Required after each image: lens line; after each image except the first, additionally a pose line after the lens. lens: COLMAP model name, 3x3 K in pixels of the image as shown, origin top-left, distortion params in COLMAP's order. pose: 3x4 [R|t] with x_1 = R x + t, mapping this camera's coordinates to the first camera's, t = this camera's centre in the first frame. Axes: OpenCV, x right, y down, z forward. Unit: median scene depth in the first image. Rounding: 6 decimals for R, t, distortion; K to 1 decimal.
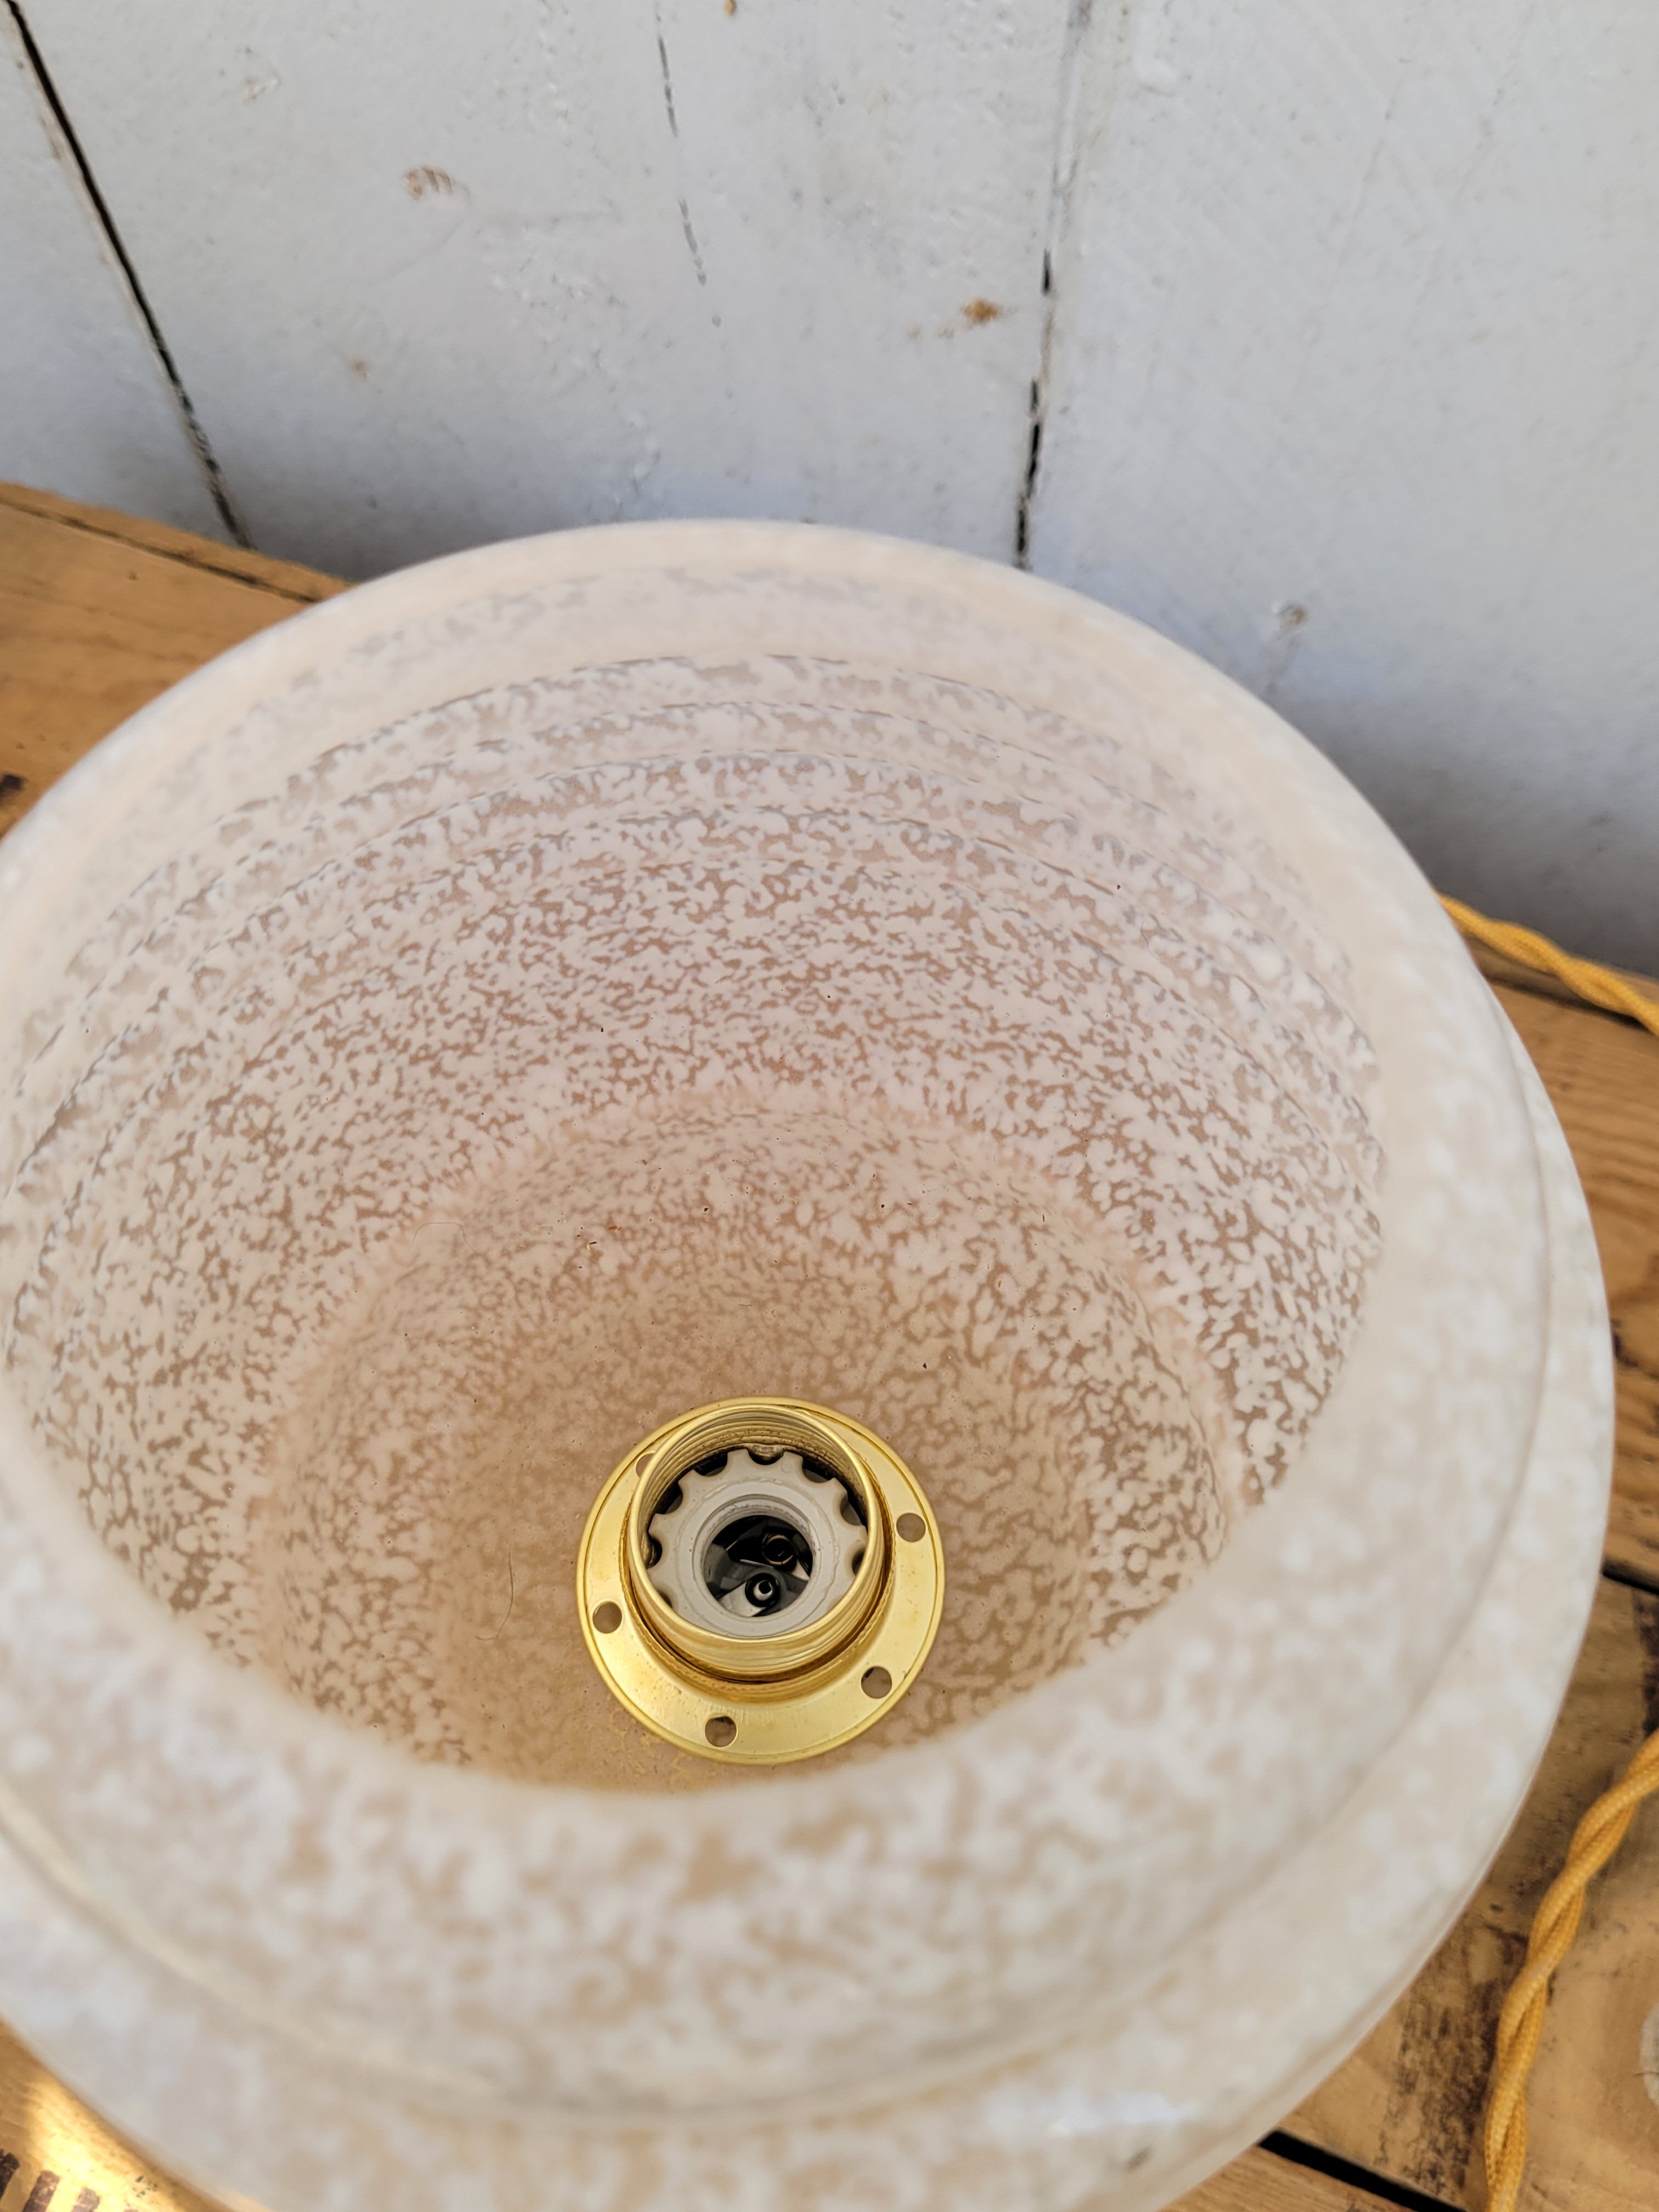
lens RADIAL K [[1982.0, 0, 847.7], [0, 1982.0, 1108.8], [0, 0, 1]] dist [0.007654, -0.004793]
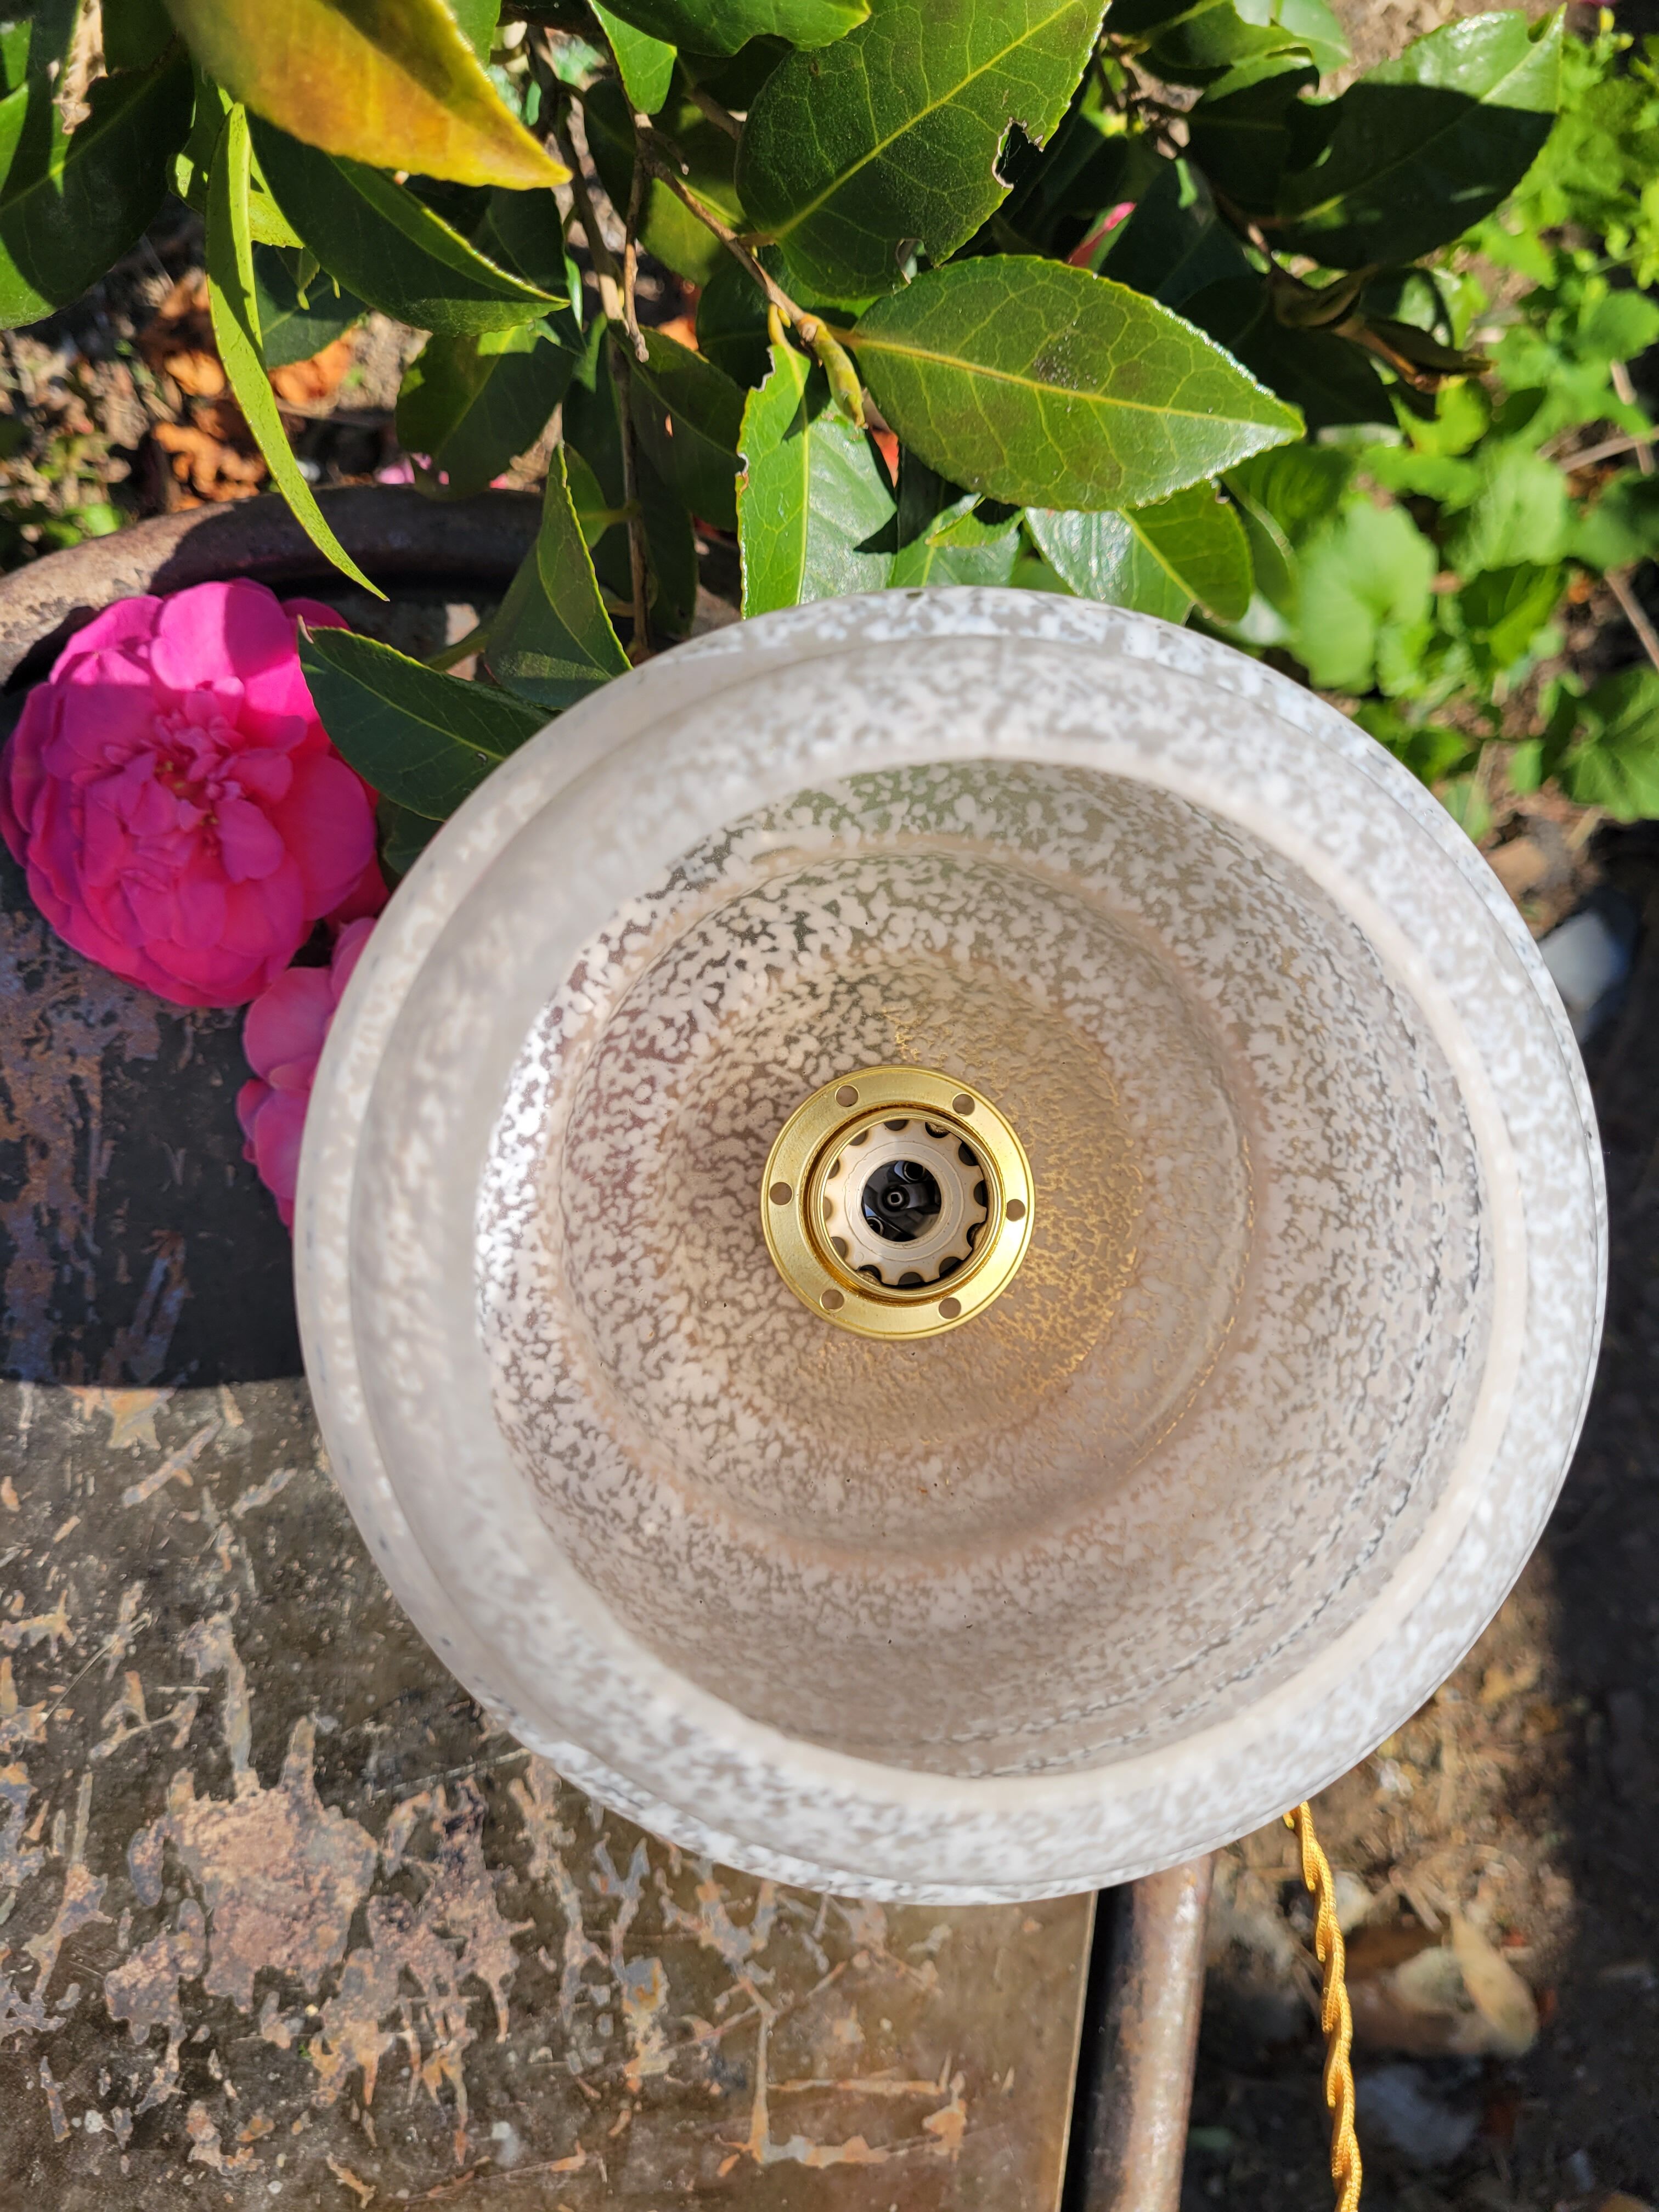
lens RADIAL K [[1696.2, 0, 841.4], [0, 1696.2, 1114.2], [0, 0, 1]] dist [-0.000959, 0.003873]
pose [[-0.932321, -0.360322, -0.030734, 0.049457], [0.296987, -0.811386, 0.503439, -0.312961], [-0.206338, 0.460239, 0.863484, -0.013192]]
